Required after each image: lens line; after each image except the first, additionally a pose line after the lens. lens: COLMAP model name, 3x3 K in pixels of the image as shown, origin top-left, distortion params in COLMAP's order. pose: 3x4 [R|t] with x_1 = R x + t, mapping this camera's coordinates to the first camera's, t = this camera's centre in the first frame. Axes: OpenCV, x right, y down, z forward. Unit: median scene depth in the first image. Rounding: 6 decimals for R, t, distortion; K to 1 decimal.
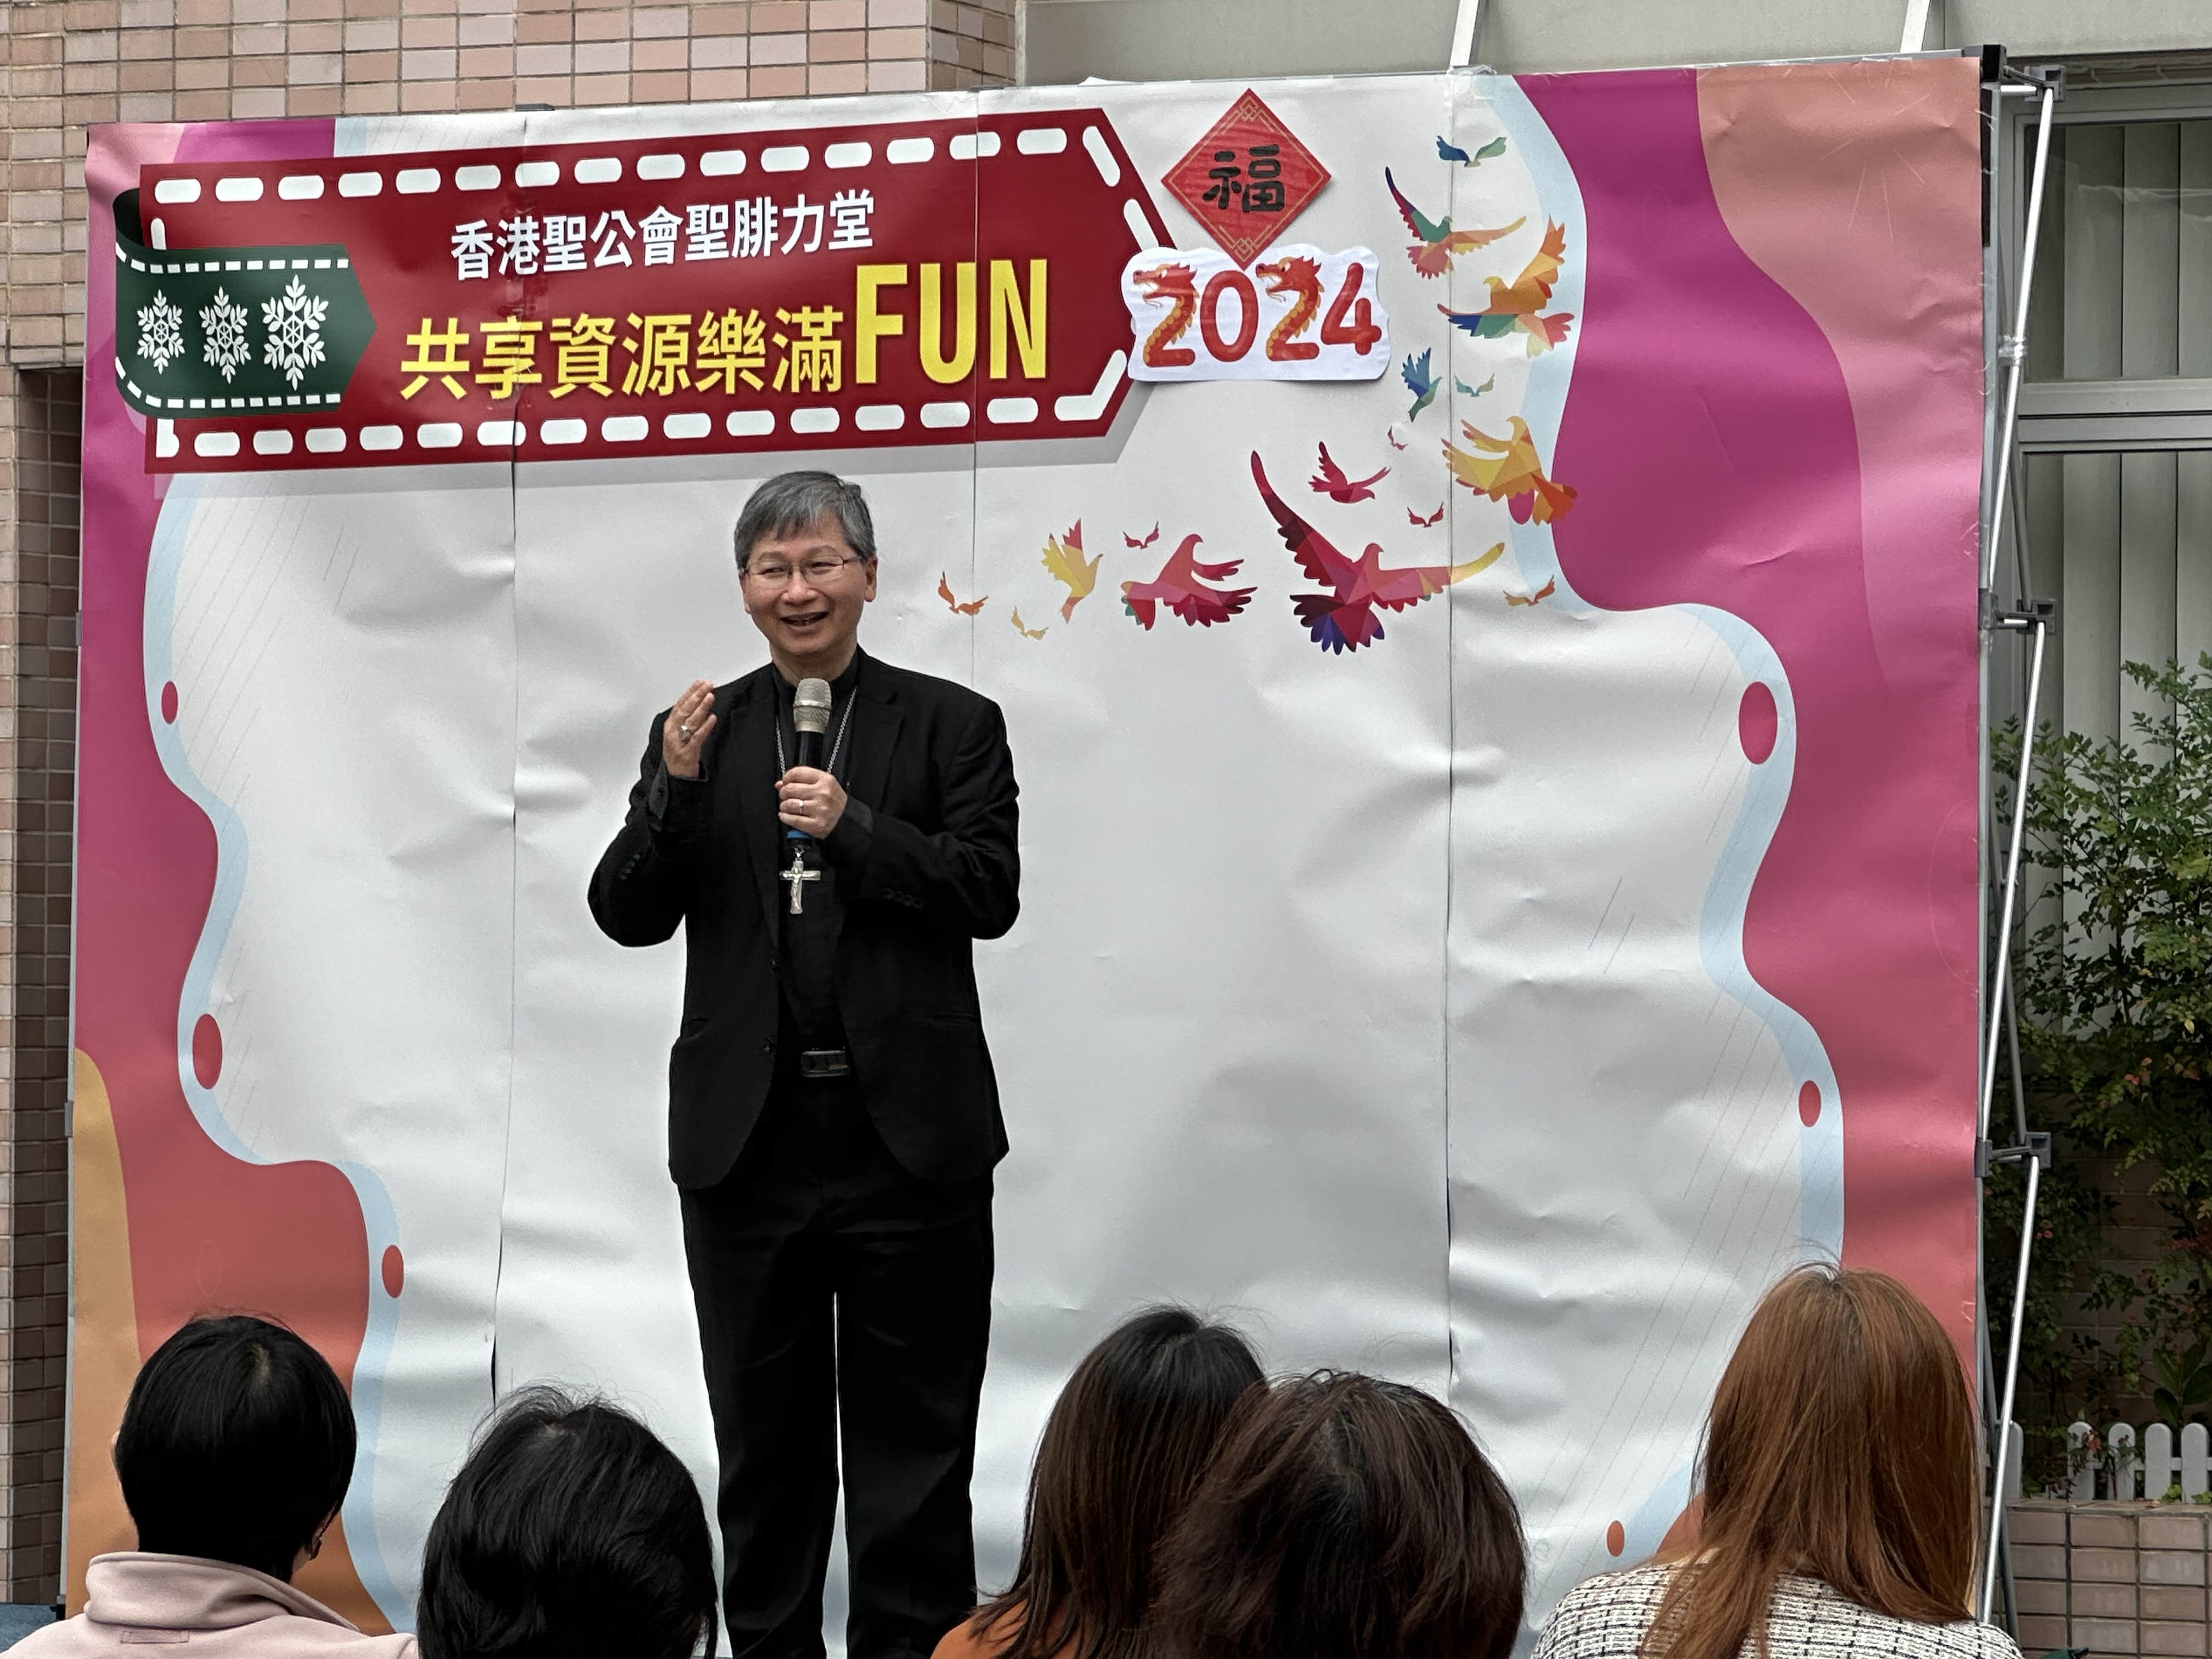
lens RADIAL K [[7977.7, 0, 1106.4], [0, 7977.7, 829.9], [0, 0, 1]] dist [-0.427825, 0.000000]
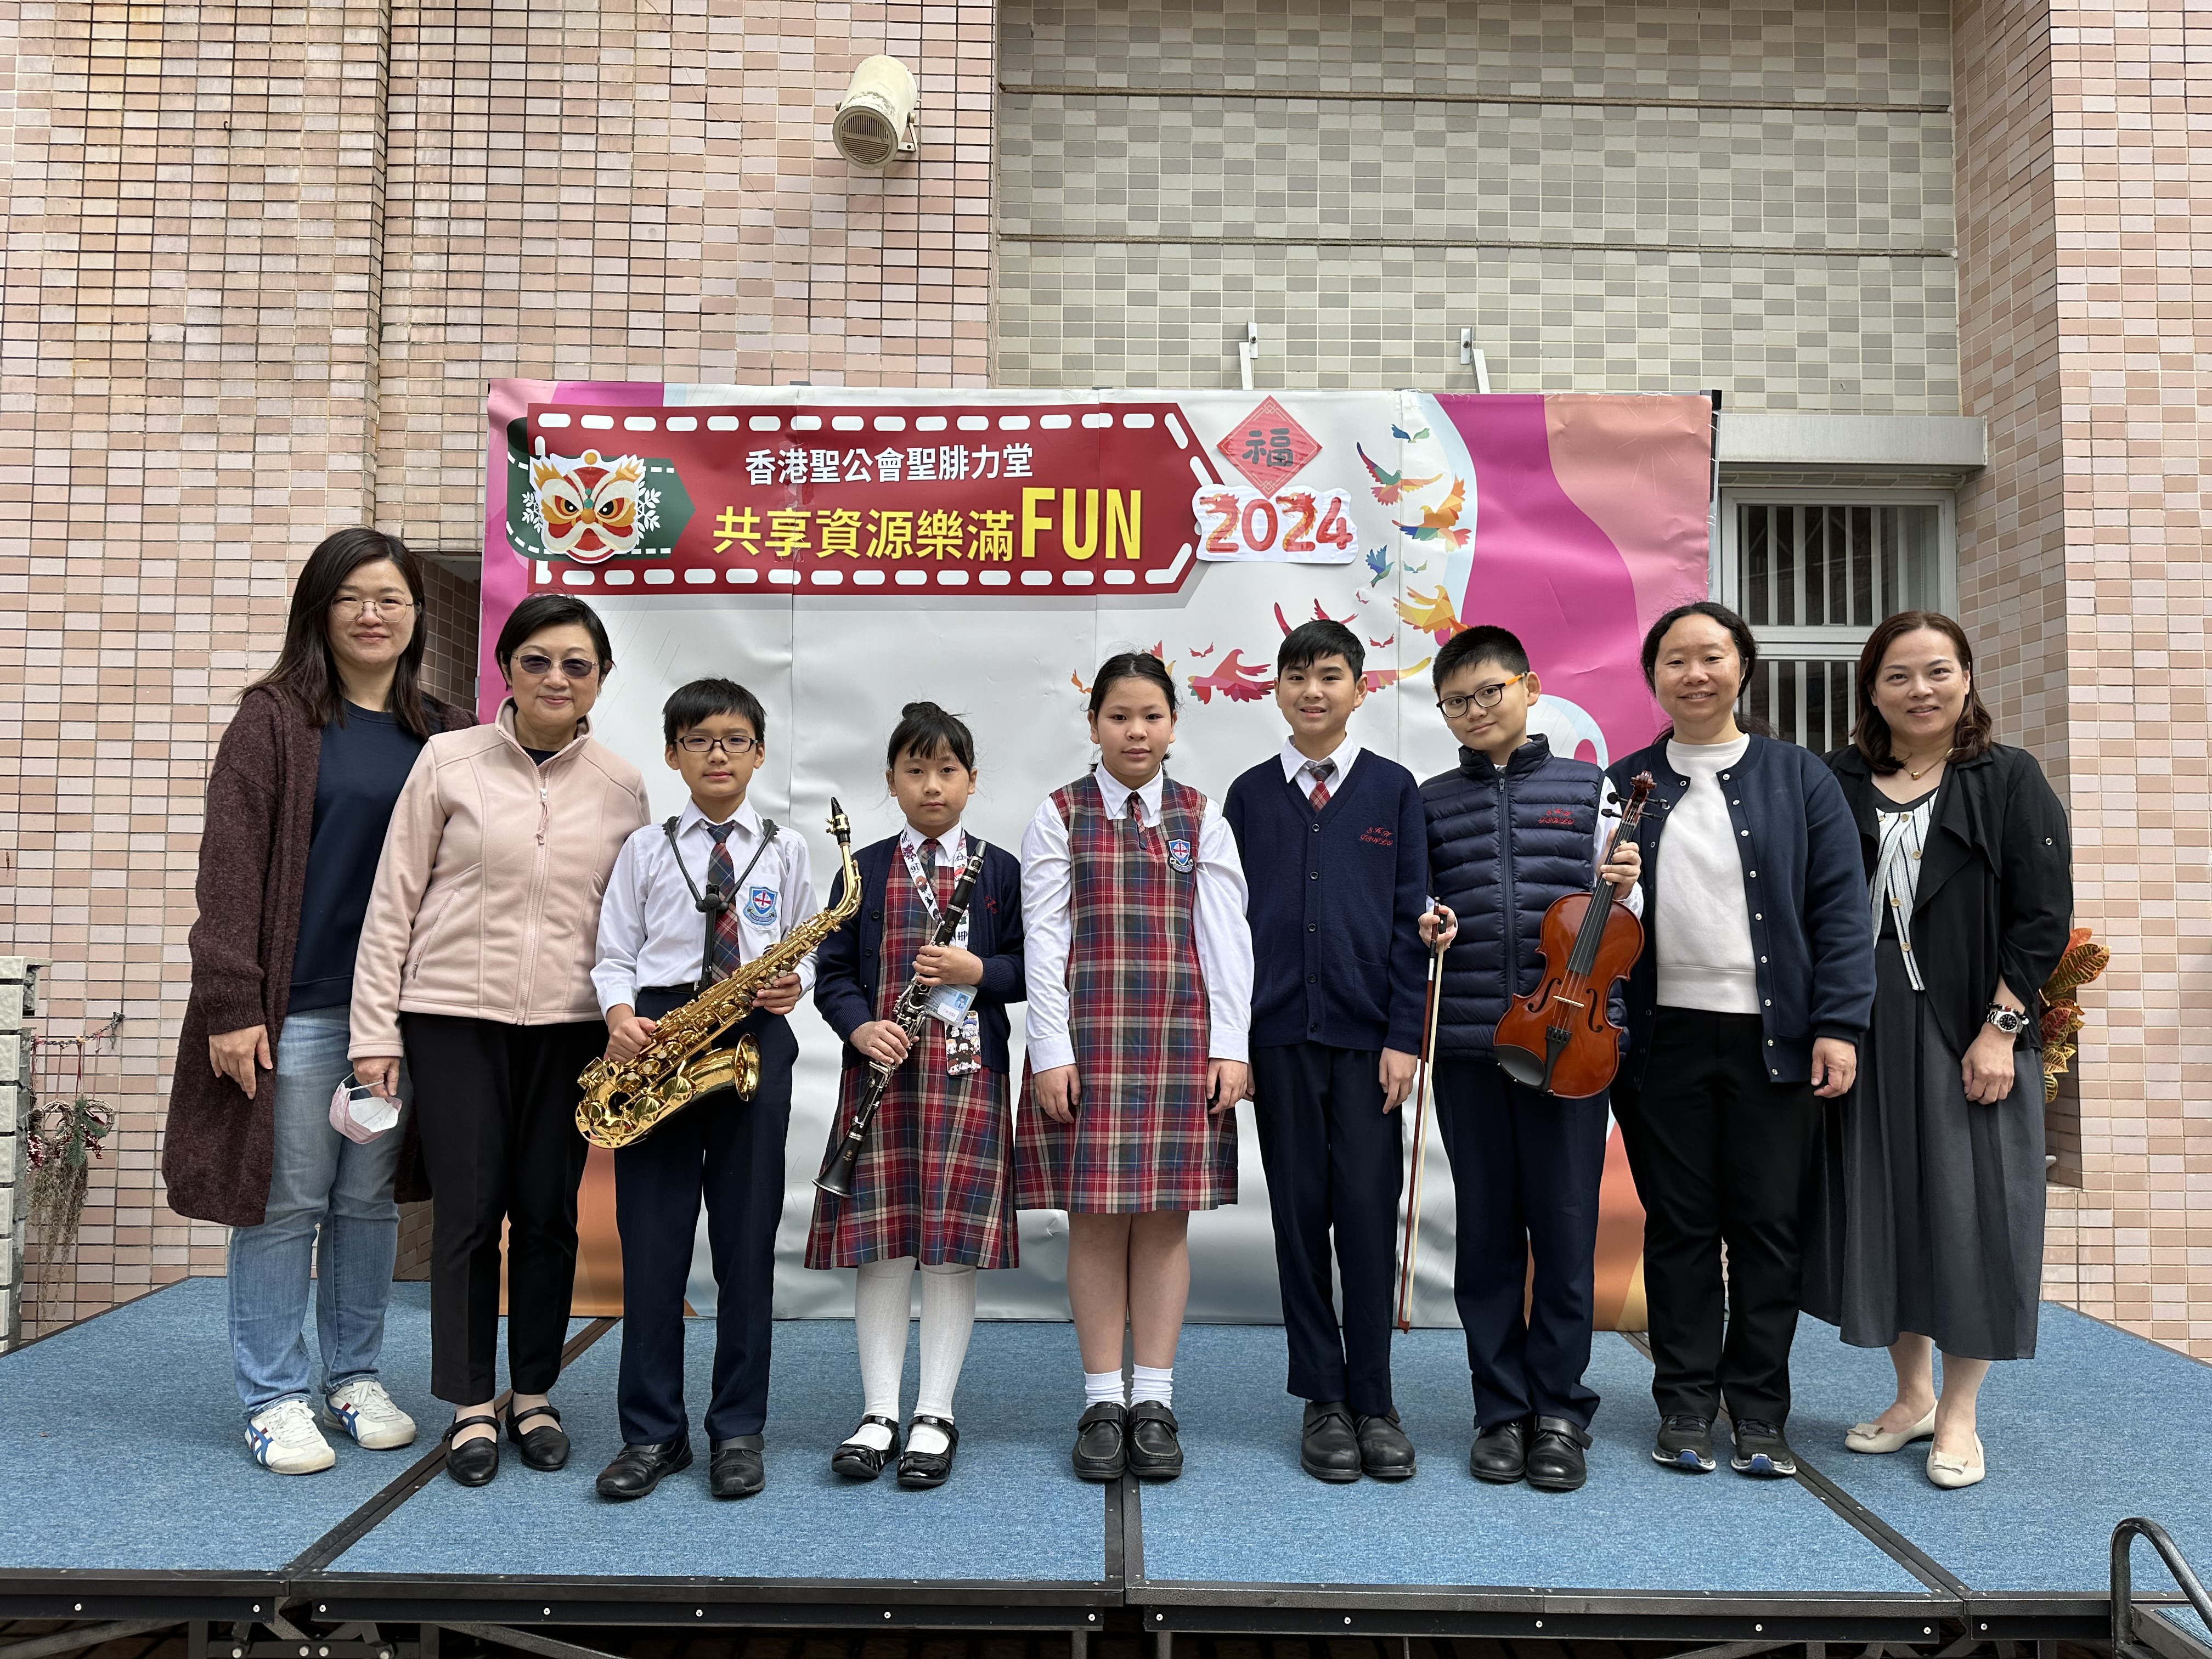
lens RADIAL K [[1564.0, 0, 1114.5], [0, 1564.0, 845.4], [0, 0, 1]] dist [0.017554, 0.005121]
pose [[0.912736, 0.021515, 0.407982, -0.147748], [-0.009877, 0.999483, -0.030609, 0.015706], [-0.408430, 0.023908, 0.912477, 0.686837]]
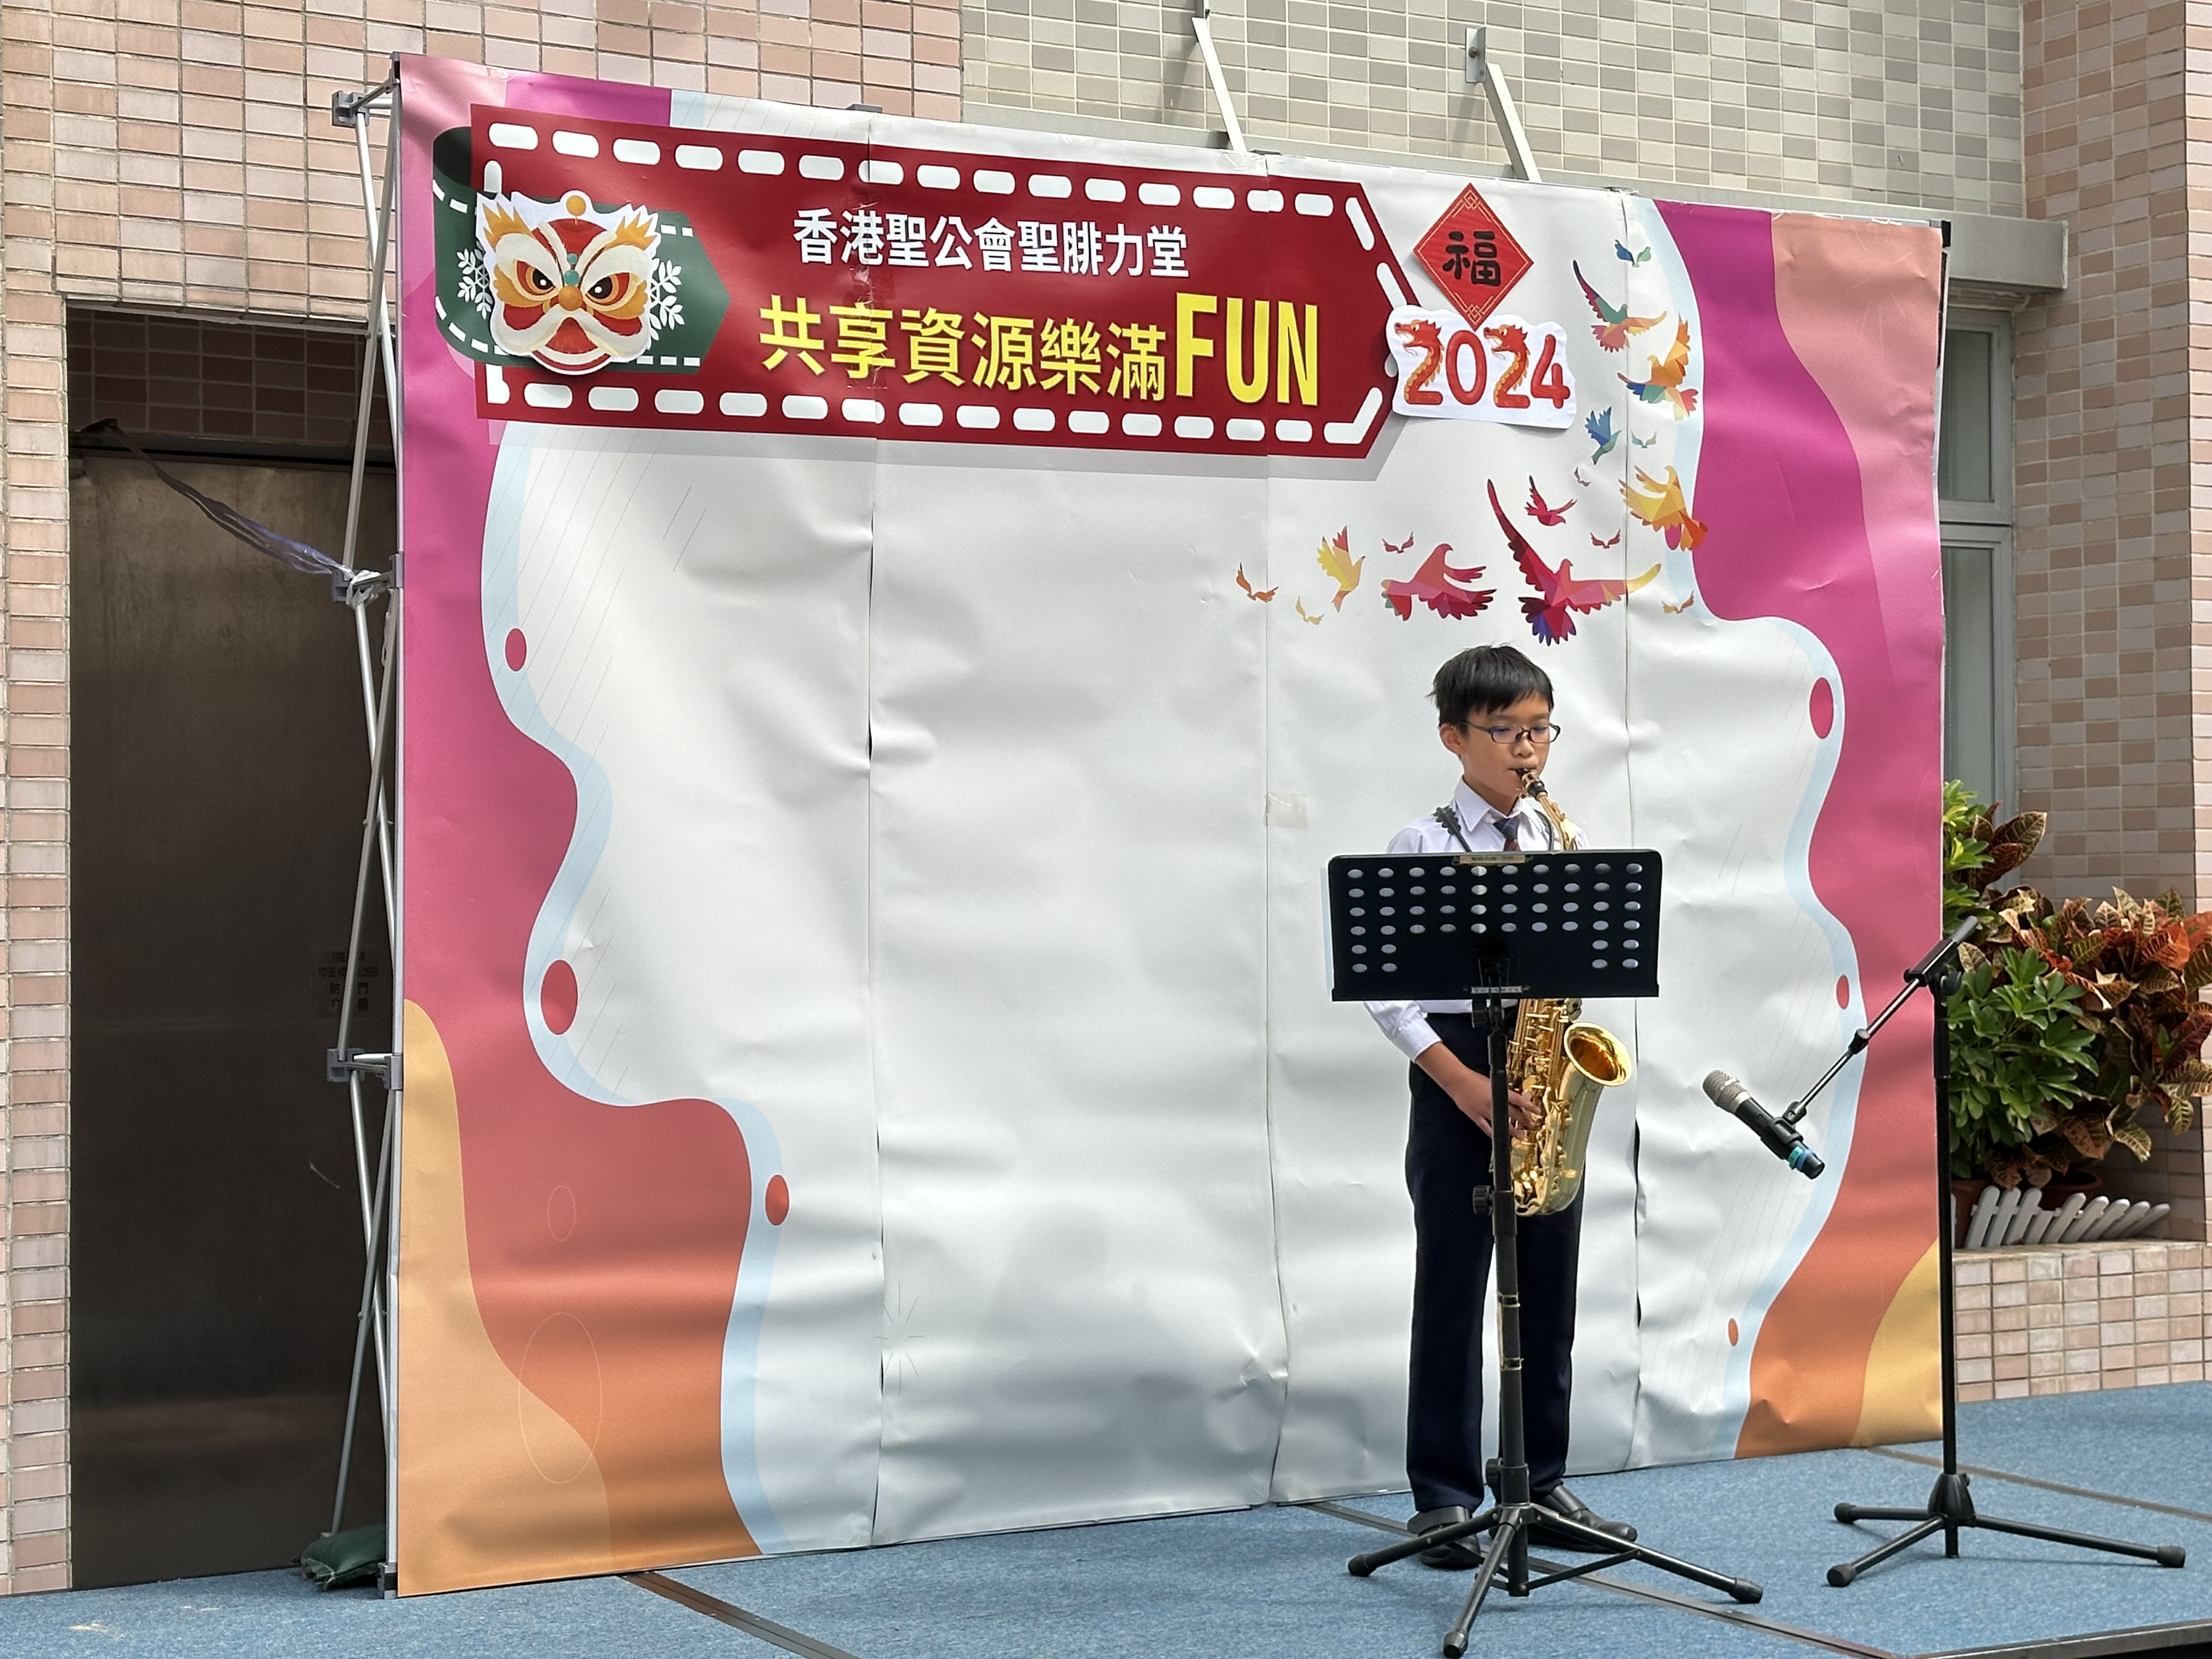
lens RADIAL K [[3682.9, 0, 1111.0], [0, 3682.9, 839.8], [0, 0, 1]] dist [0.084741, 0.000000]
pose [[0.593995, 0.000136, 0.804469, -0.464779], [0.002116, 0.999996, -0.001731, 0.009086], [-0.804466, 0.002731, 0.593993, 0.689161]]
